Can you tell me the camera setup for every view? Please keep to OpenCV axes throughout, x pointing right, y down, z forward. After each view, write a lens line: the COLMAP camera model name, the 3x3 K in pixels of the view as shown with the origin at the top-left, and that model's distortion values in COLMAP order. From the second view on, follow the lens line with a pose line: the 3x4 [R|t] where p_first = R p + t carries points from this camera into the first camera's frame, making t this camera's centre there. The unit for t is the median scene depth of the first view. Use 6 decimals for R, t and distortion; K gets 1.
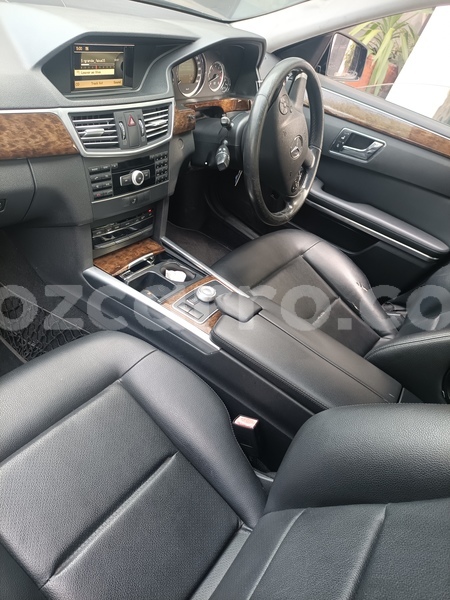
lens RADIAL K [[451.8, 0, 206.3], [0, 451.8, 298.0], [0, 0, 1]] dist [0.022323, -0.003599]
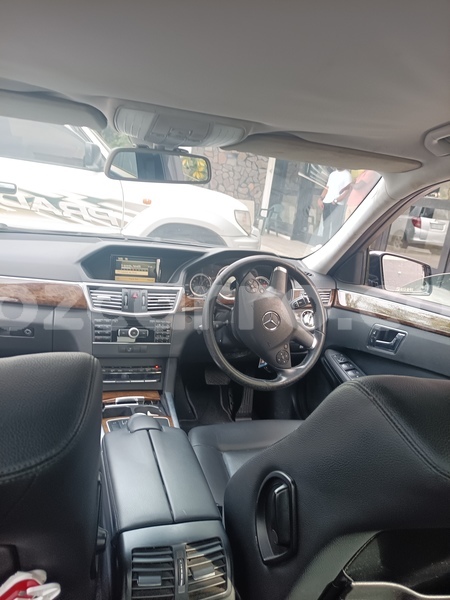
lens RADIAL K [[451.8, 0, 206.3], [0, 451.8, 298.0], [0, 0, 1]] dist [0.022323, -0.003599]
pose [[0.811526, -0.061817, -0.581037, 0.867306], [-0.282728, 0.828692, -0.483047, 0.261060], [0.511361, 0.556281, 0.655028, 0.149874]]
